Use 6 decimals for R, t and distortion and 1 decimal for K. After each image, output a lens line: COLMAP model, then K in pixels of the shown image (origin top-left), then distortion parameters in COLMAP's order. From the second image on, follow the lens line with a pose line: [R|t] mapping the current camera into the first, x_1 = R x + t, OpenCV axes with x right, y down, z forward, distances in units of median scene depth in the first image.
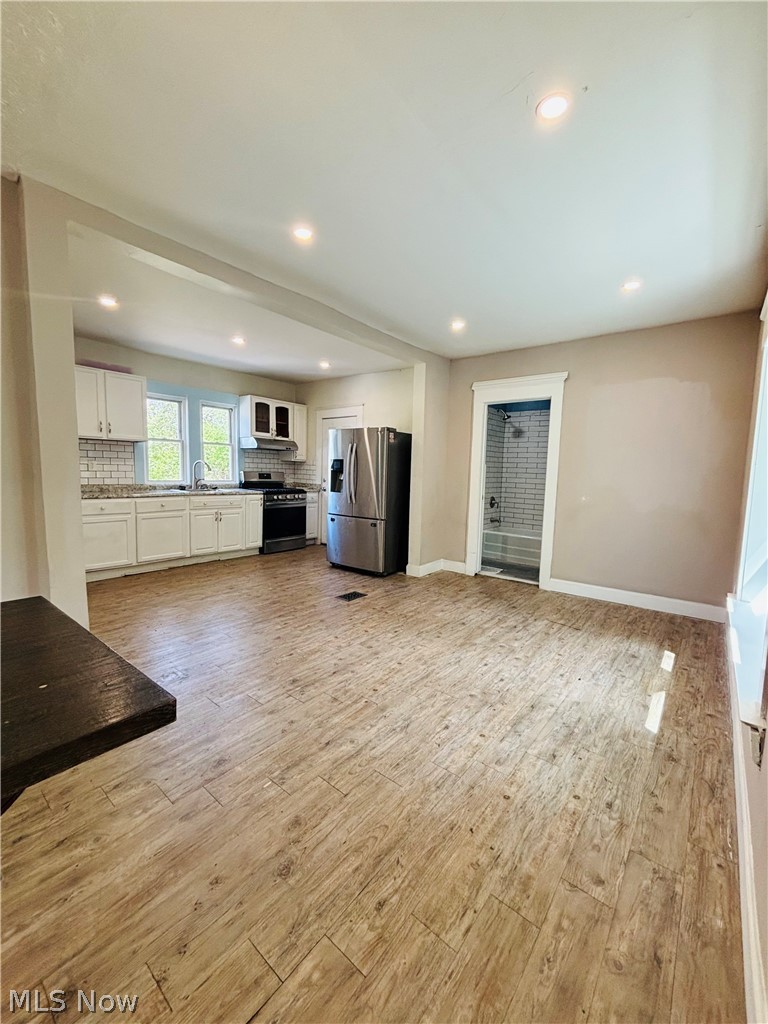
lens RADIAL K [[412.9, 0, 385.7], [0, 412.9, 511.4], [0, 0, 1]] dist [0.002585, 0.001170]
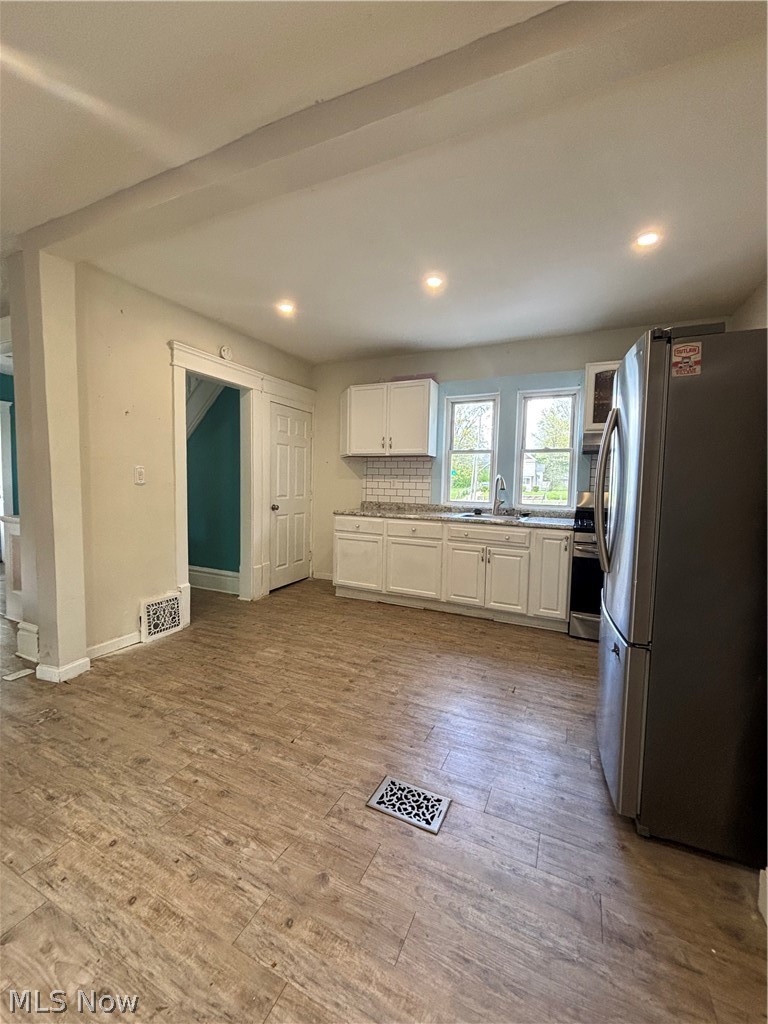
lens RADIAL K [[412.9, 0, 387.6], [0, 412.9, 513.8], [0, 0, 1]] dist [0.002585, 0.001170]
pose [[0.226214, 0.055134, -0.972516, 0.244354], [-0.110879, 0.993365, 0.030524, -0.066623], [0.967746, 0.100927, 0.230826, 0.761690]]
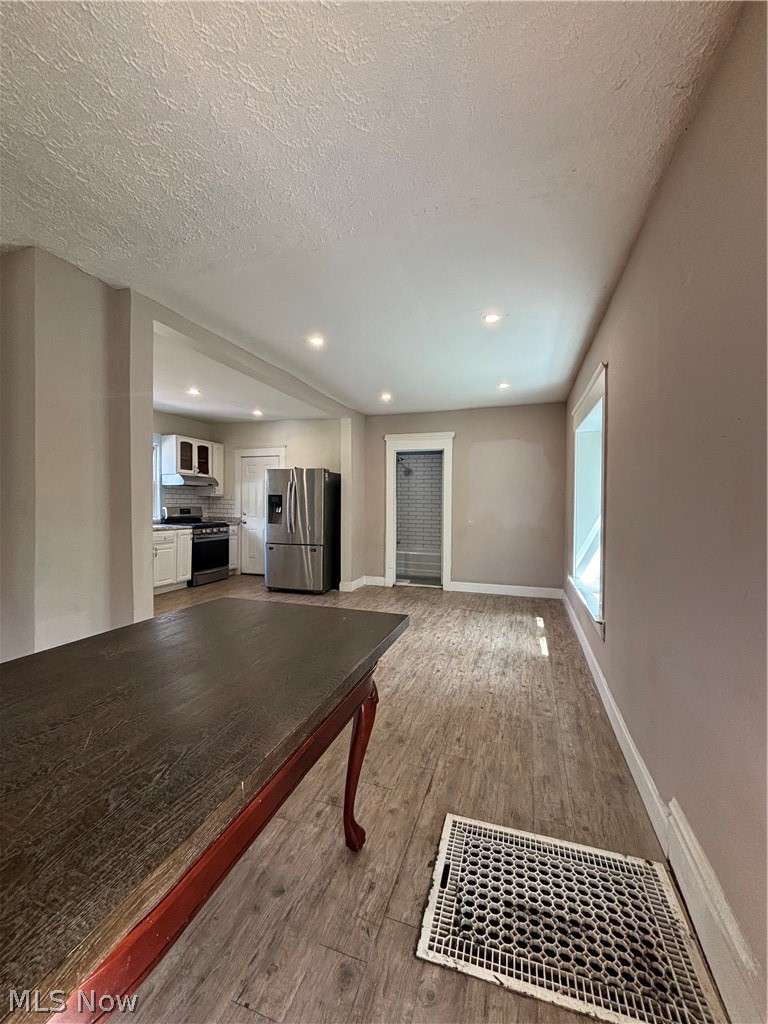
lens RADIAL K [[412.9, 0, 382.3], [0, 412.9, 509.0], [0, 0, 1]] dist [0.002585, 0.001170]
pose [[0.940585, -0.025003, 0.338636, -0.243606], [0.051102, 0.996350, -0.068374, 0.006472], [-0.335691, 0.081616, 0.938430, -0.186403]]
